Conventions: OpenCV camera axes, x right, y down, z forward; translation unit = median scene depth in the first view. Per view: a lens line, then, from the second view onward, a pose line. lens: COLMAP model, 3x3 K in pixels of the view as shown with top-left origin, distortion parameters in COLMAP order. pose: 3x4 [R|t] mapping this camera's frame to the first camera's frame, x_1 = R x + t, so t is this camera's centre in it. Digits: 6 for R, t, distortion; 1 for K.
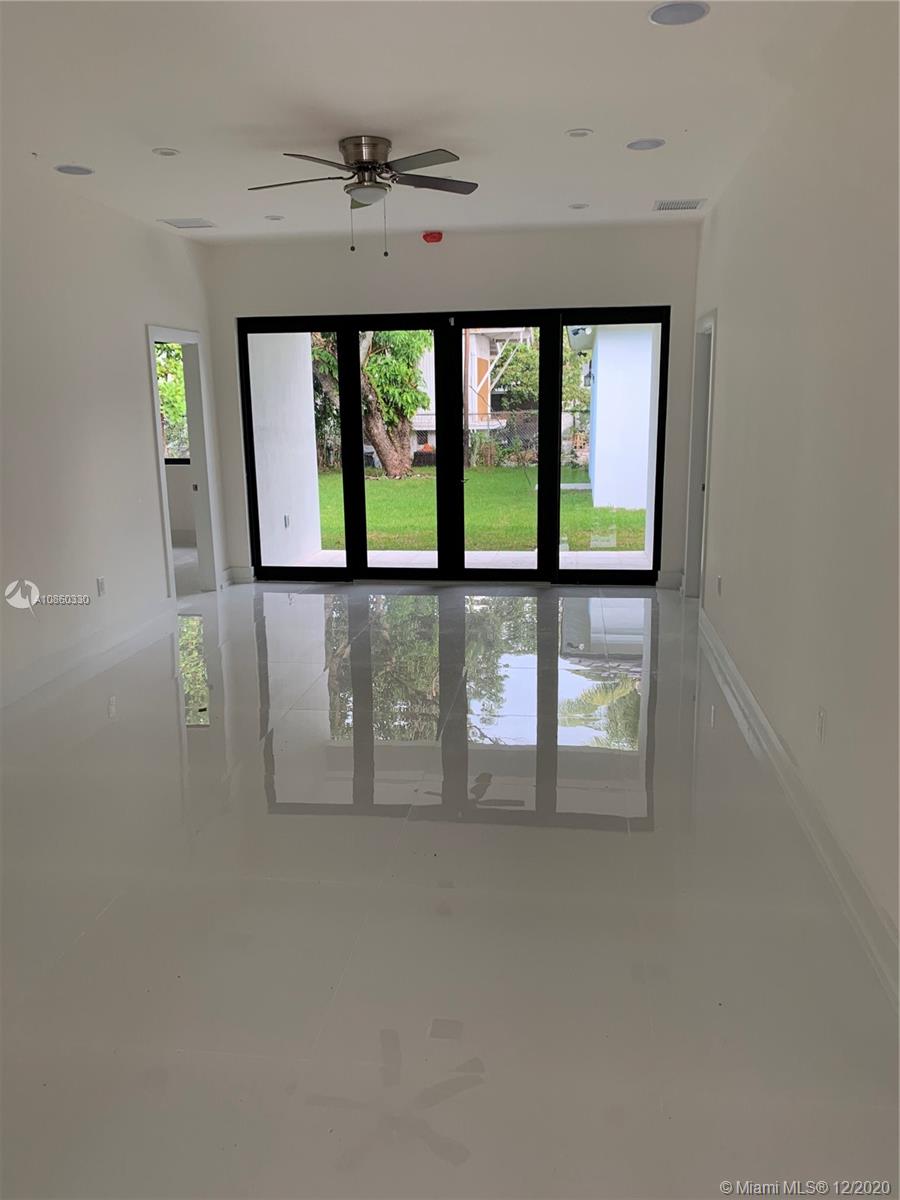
lens RADIAL K [[916.6, 0, 443.7], [0, 916.6, 604.3], [0, 0, 1]] dist [0.011590, -0.030062]
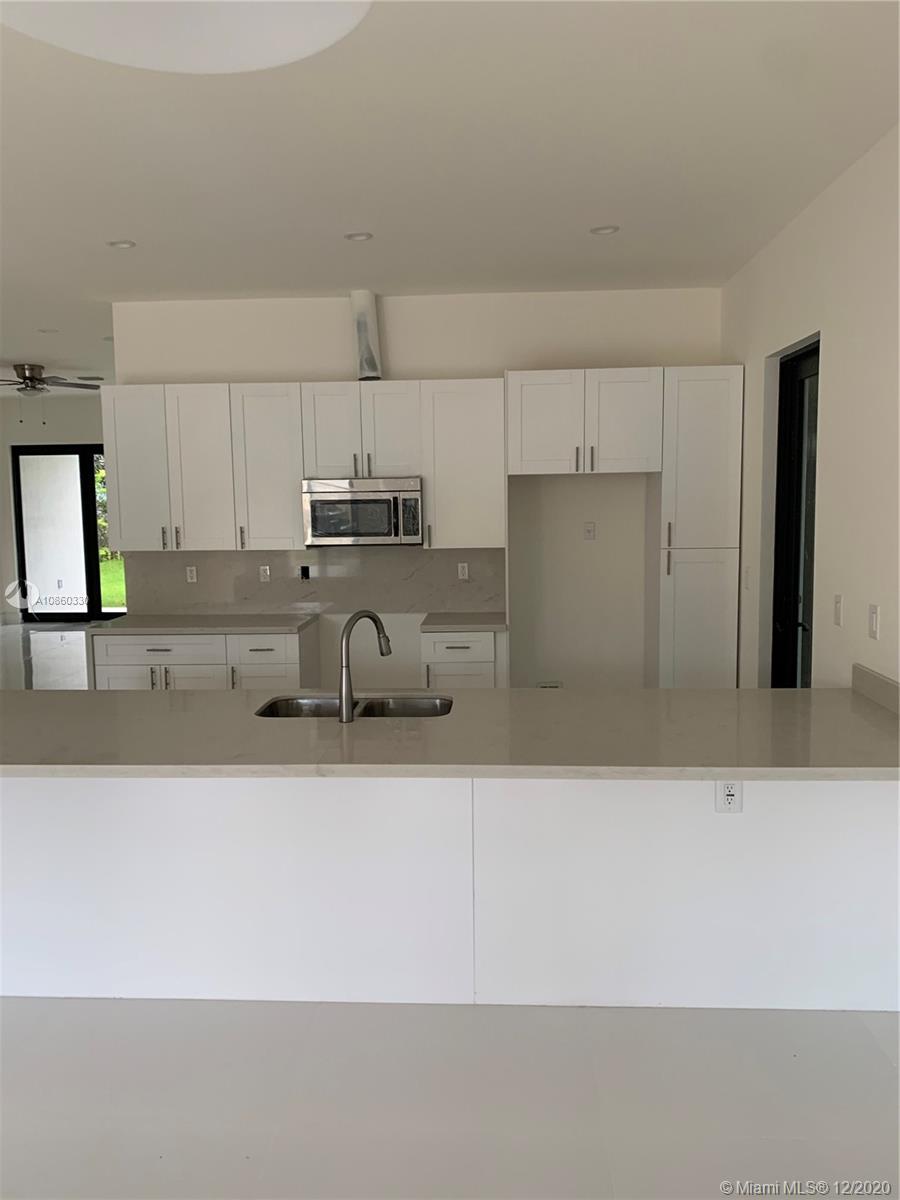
lens RADIAL K [[916.6, 0, 442.3], [0, 916.6, 600.7], [0, 0, 1]] dist [0.011590, -0.030062]
pose [[0.996668, -0.004899, 0.081419, 0.116743], [0.013294, 0.994605, -0.102882, 0.034075], [-0.080475, 0.103621, 0.991356, -0.170107]]
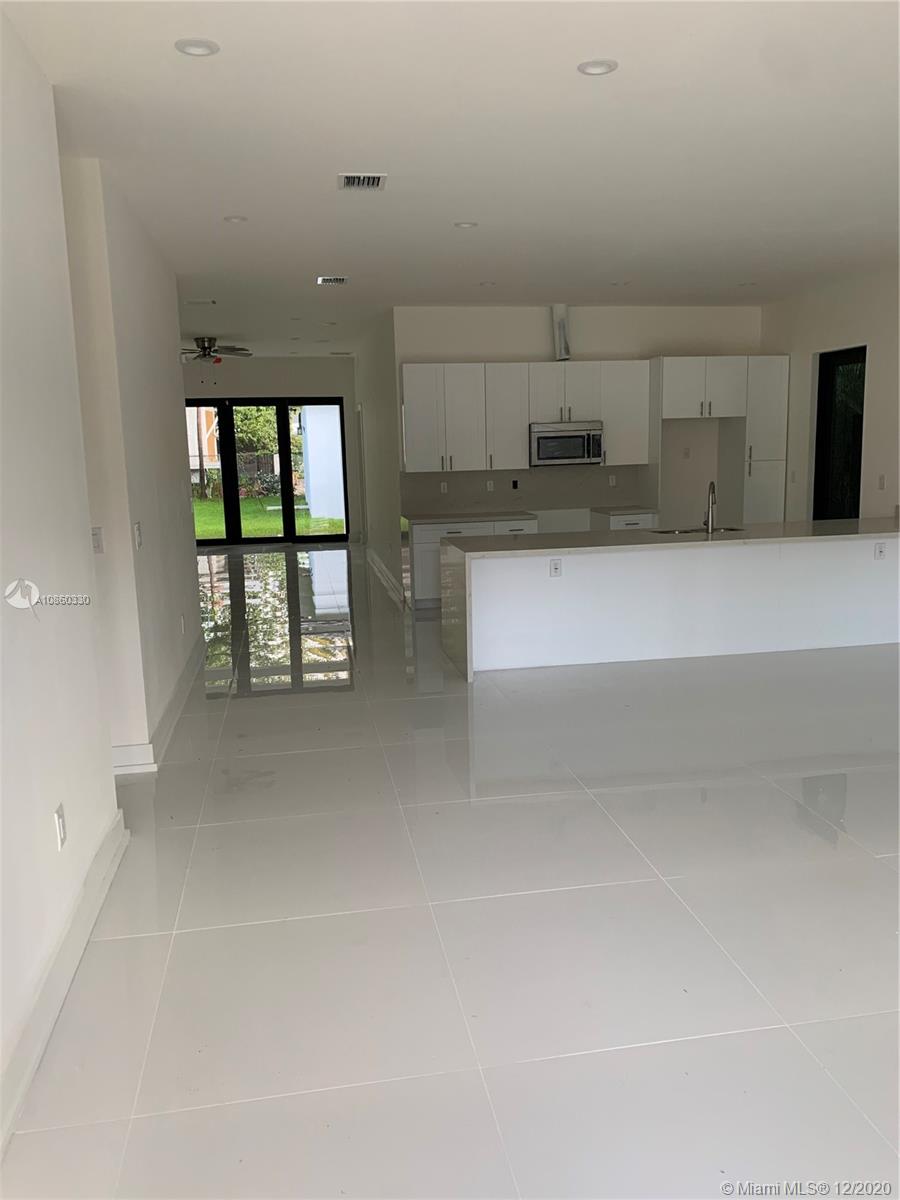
lens RADIAL K [[916.6, 0, 460.3], [0, 916.6, 608.9], [0, 0, 1]] dist [0.011590, -0.030062]
pose [[0.947386, -0.068223, 0.312738, -0.049204], [0.081080, 0.996306, -0.028278, 0.062492], [-0.309653, 0.052147, 0.949418, -0.281804]]
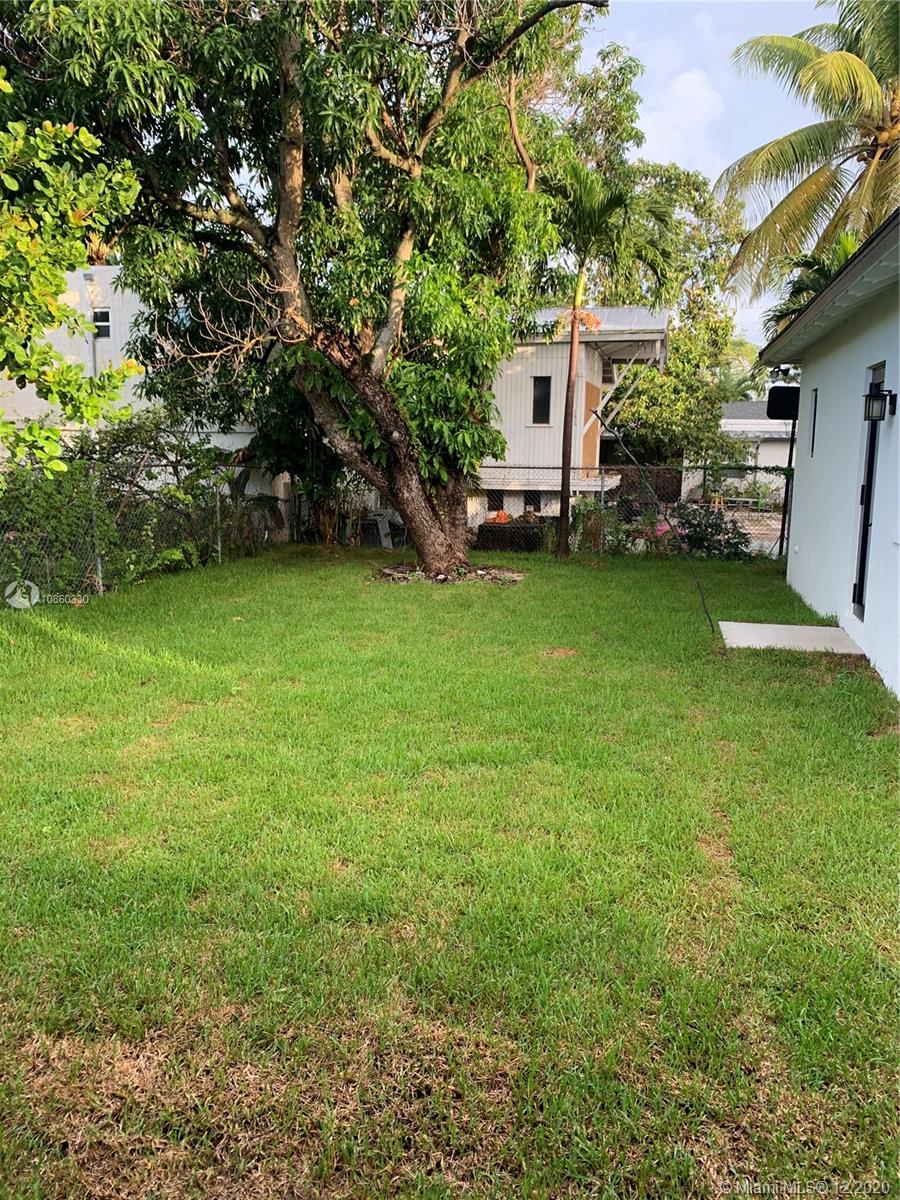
lens RADIAL K [[916.6, 0, 441.1], [0, 916.6, 598.7], [0, 0, 1]] dist [0.011590, -0.030062]
pose [[0.994605, 0.045281, -0.093334, 0.003039], [-0.050305, 0.997369, -0.052195, -0.097755], [0.090725, 0.056609, 0.994266, 0.448817]]
